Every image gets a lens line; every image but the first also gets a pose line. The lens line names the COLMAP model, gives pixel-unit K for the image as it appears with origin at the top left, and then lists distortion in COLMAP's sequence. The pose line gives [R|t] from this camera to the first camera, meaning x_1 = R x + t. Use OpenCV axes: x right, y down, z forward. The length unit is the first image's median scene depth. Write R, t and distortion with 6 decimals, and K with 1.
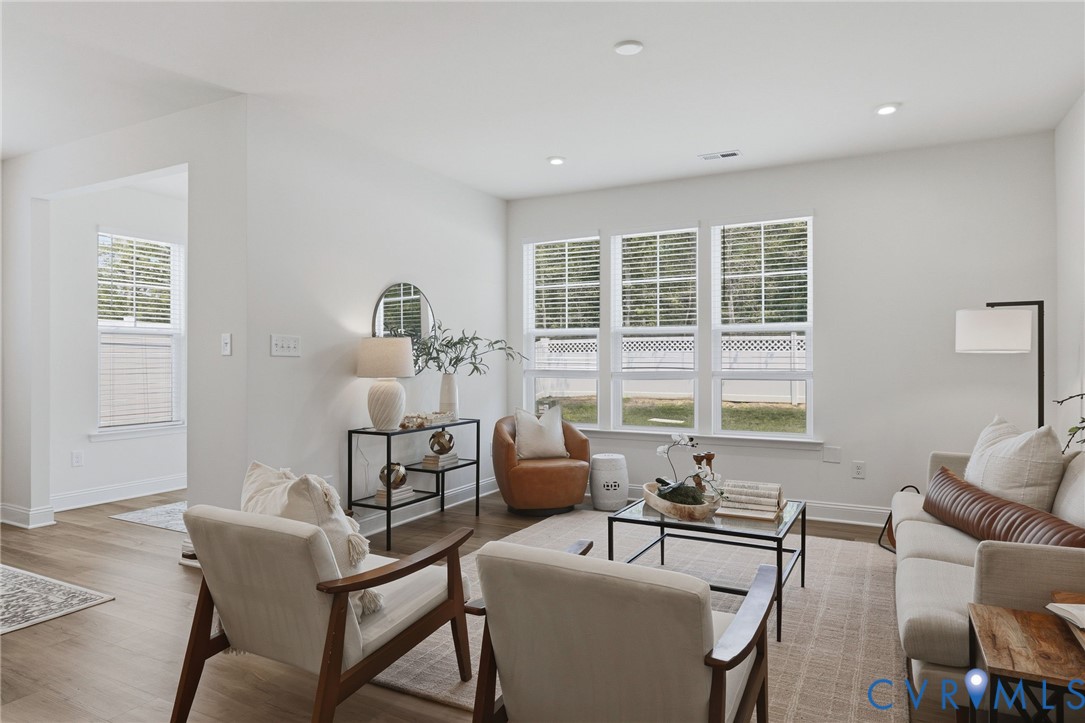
lens RADIAL K [[651.1, 0, 540.7], [0, 651.1, 355.6], [0, 0, 1]] dist [-0.001833, 0.000210]
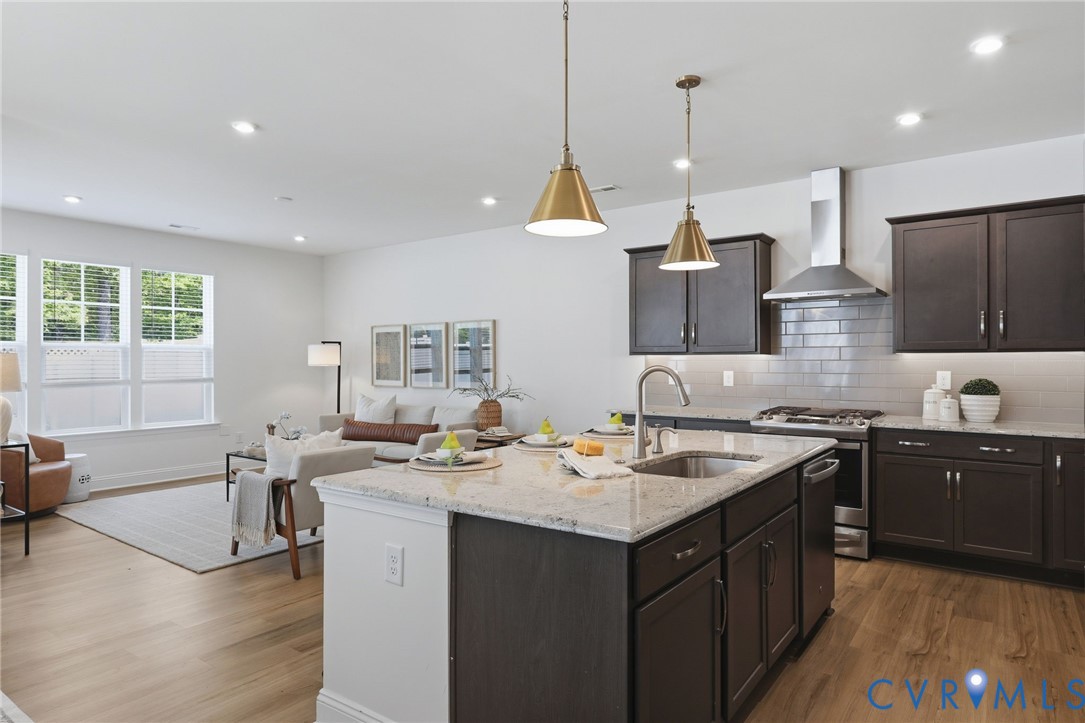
lens RADIAL K [[651.1, 0, 540.7], [0, 651.1, 355.6], [0, 0, 1]] dist [-0.001833, 0.000210]
pose [[0.144367, 0.015085, 0.989409, -0.982096], [0.006790, 0.999845, -0.016234, 0.003173], [-0.989501, 0.009062, 0.144242, 0.020259]]
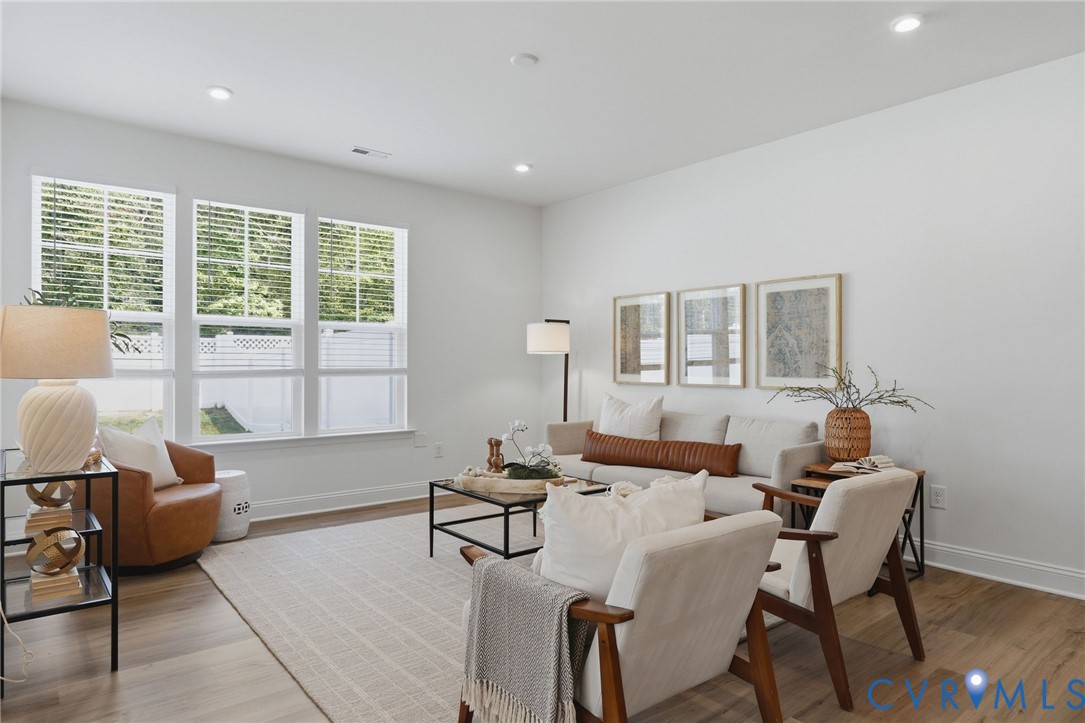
lens RADIAL K [[643.8, 0, 535.5], [0, 643.8, 363.3], [0, 0, 1]] dist [-0.007121, -0.000472]
pose [[0.385937, 0.008954, 0.922482, -0.518598], [-0.001776, 0.999958, -0.008963, 0.026549], [-0.922523, 0.001821, 0.385937, 0.368647]]
